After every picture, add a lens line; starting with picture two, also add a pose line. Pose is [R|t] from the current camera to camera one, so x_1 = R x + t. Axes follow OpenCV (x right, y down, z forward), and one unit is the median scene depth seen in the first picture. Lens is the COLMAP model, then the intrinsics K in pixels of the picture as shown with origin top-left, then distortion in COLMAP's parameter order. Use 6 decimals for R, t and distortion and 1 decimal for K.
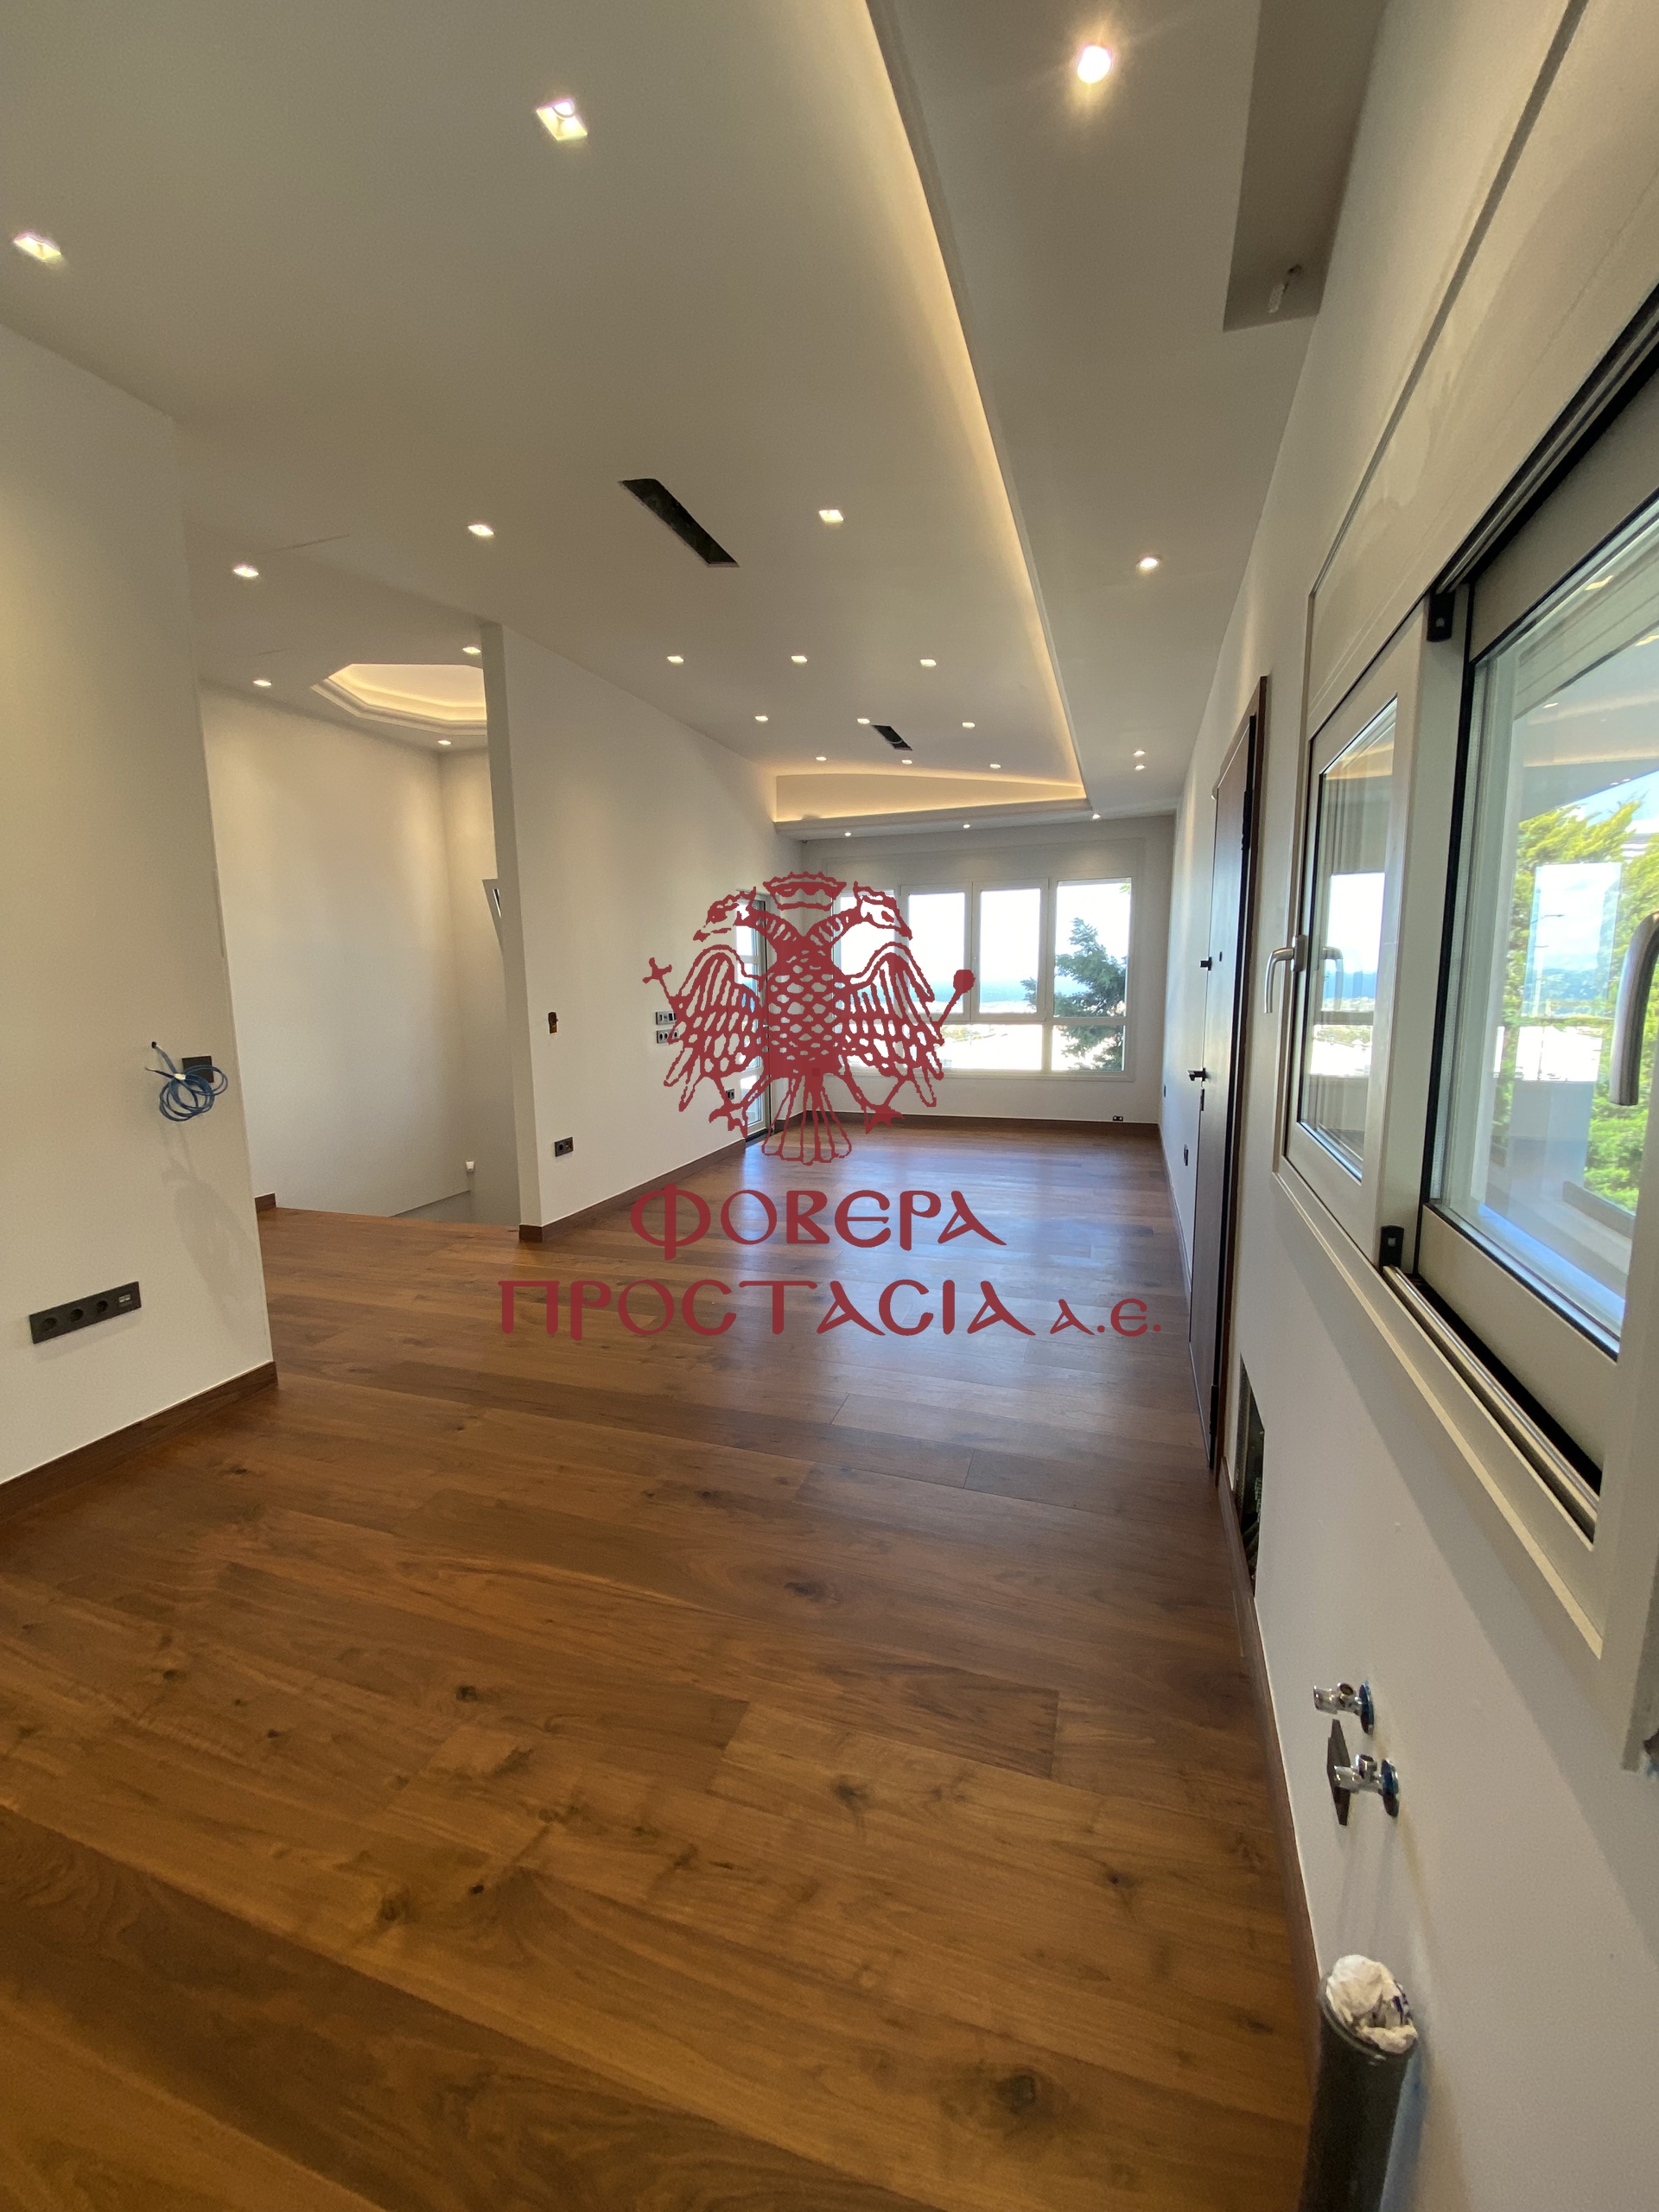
lens RADIAL K [[890.4, 0, 831.2], [0, 890.4, 1109.7], [0, 0, 1]] dist [-0.000096, -0.000003]
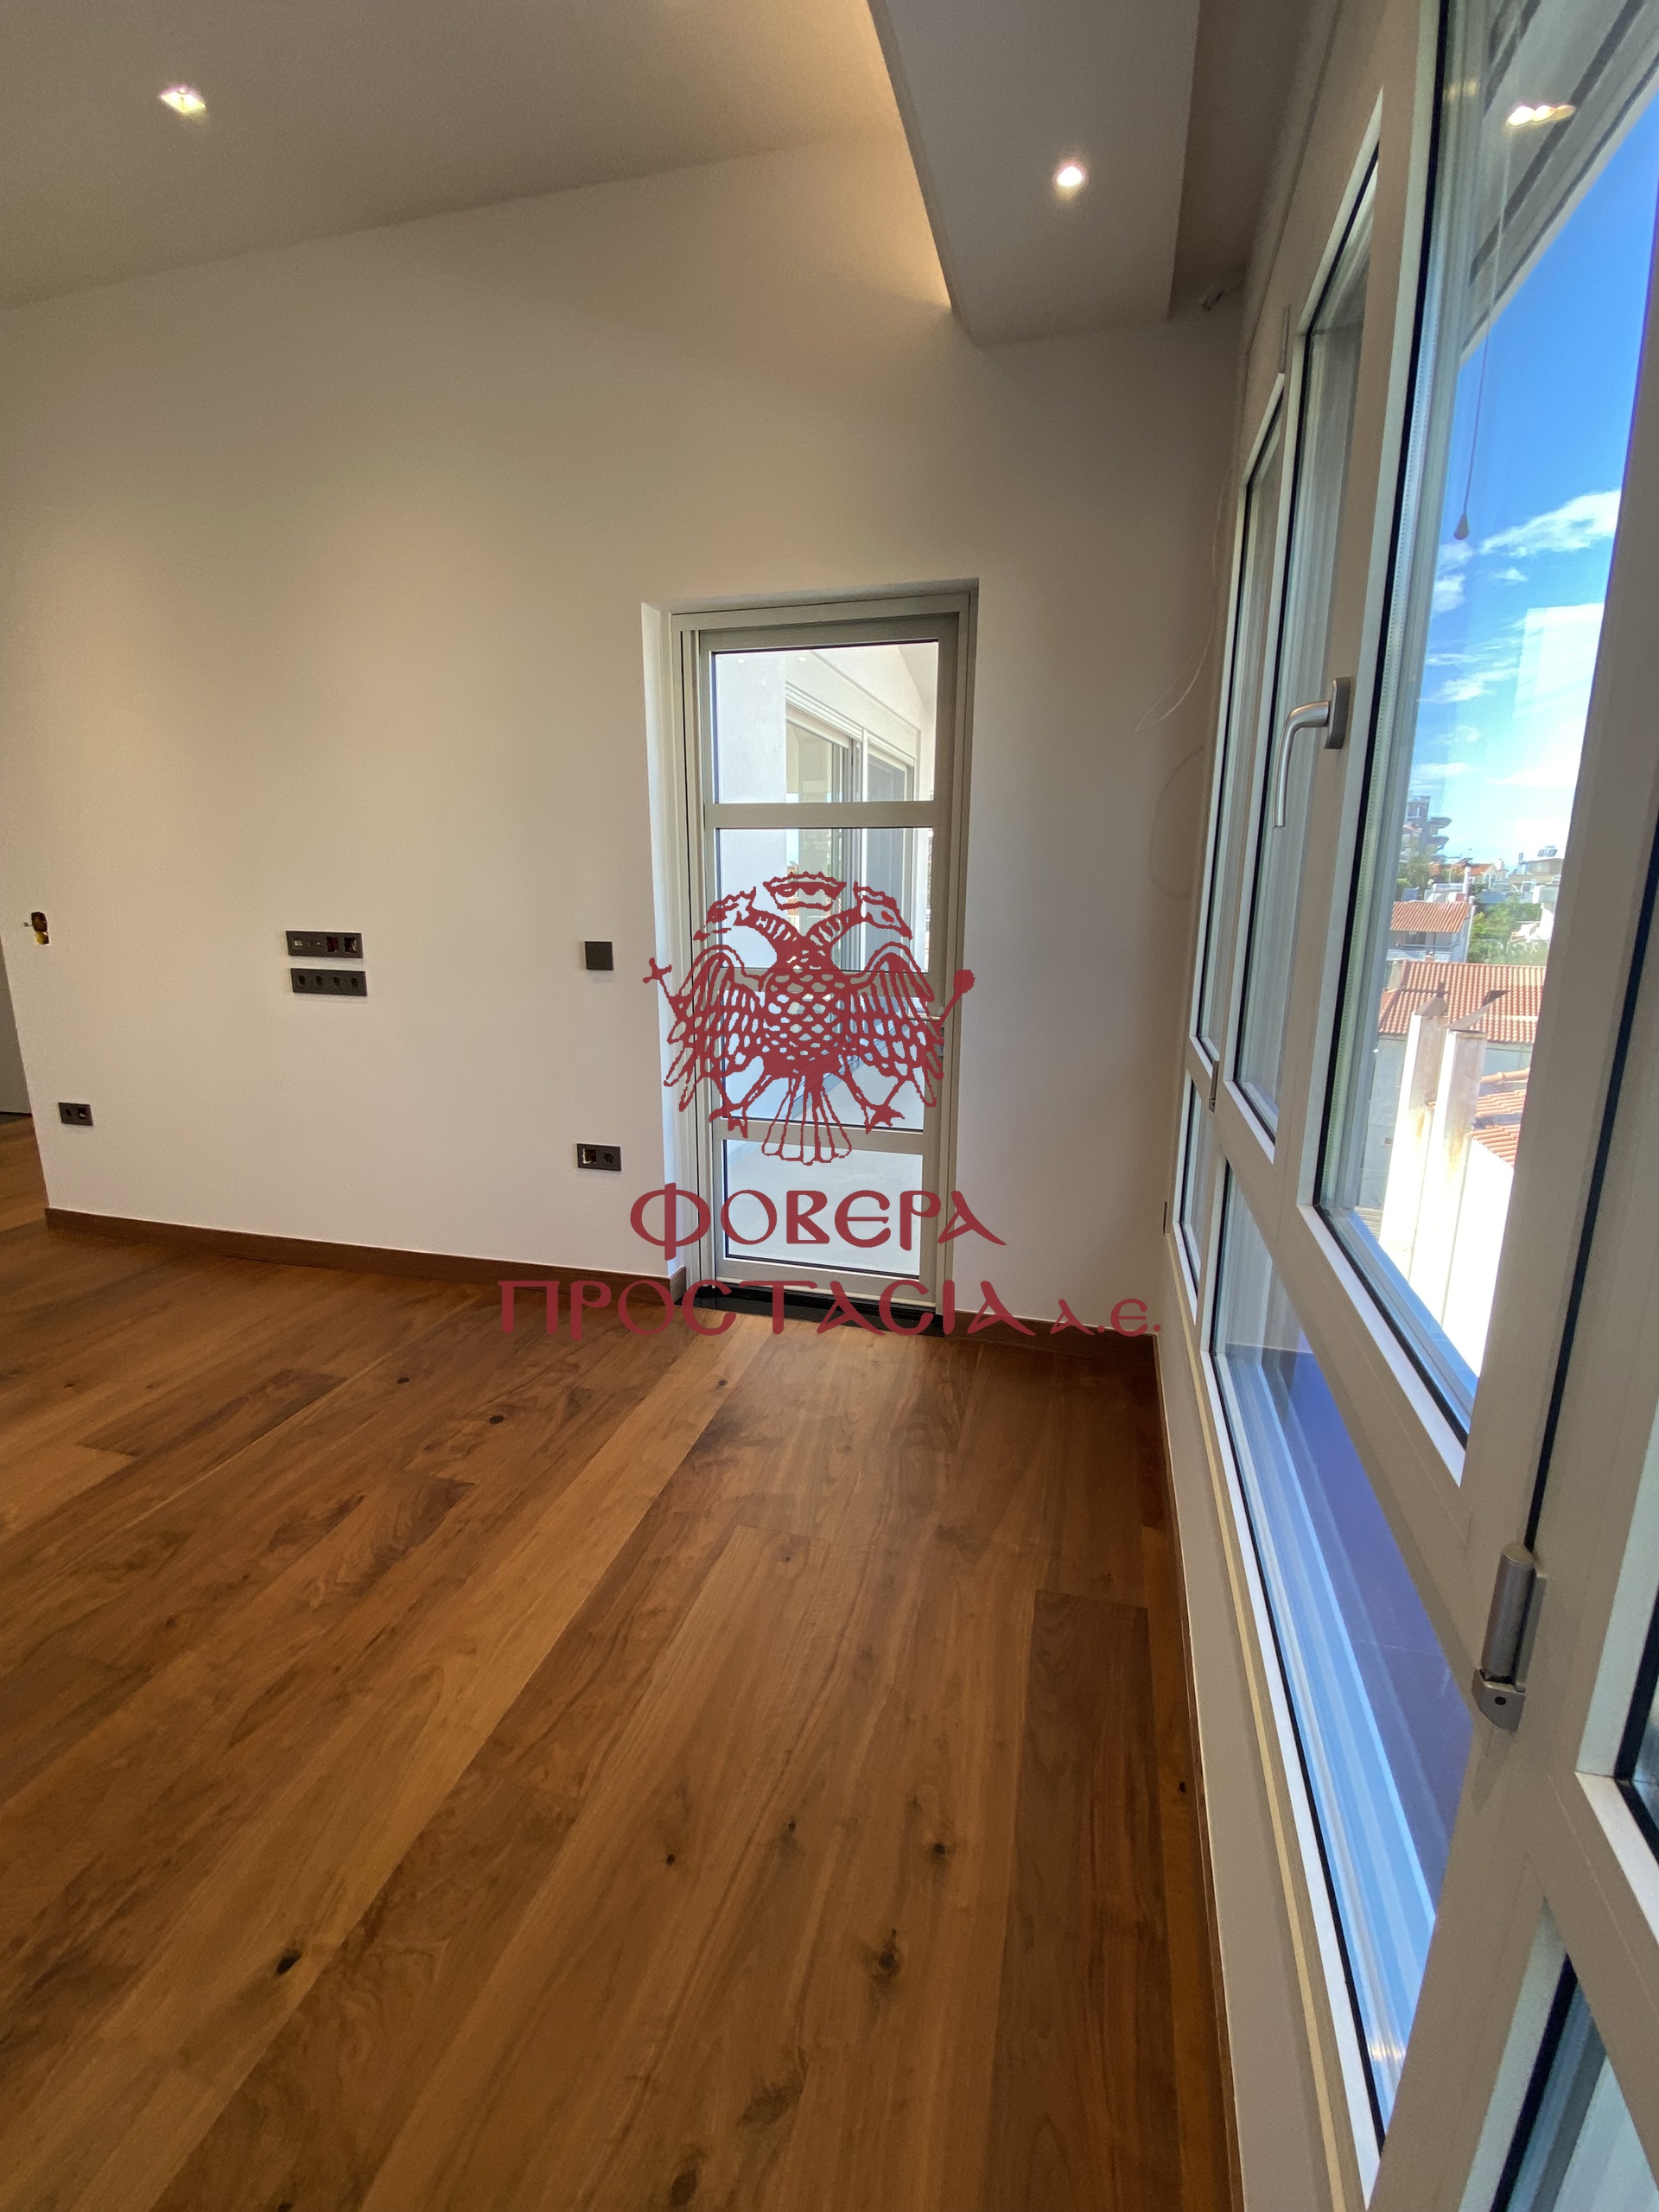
lens RADIAL K [[965.1, 0, 831.2], [0, 965.1, 1098.5], [0, 0, 1]] dist [0.000146, 0.000007]
pose [[0.054473, 0.249280, -0.966898, 0.428025], [-0.148453, 0.959596, 0.239034, -0.225769], [0.987418, 0.130518, 0.089278, 1.472466]]
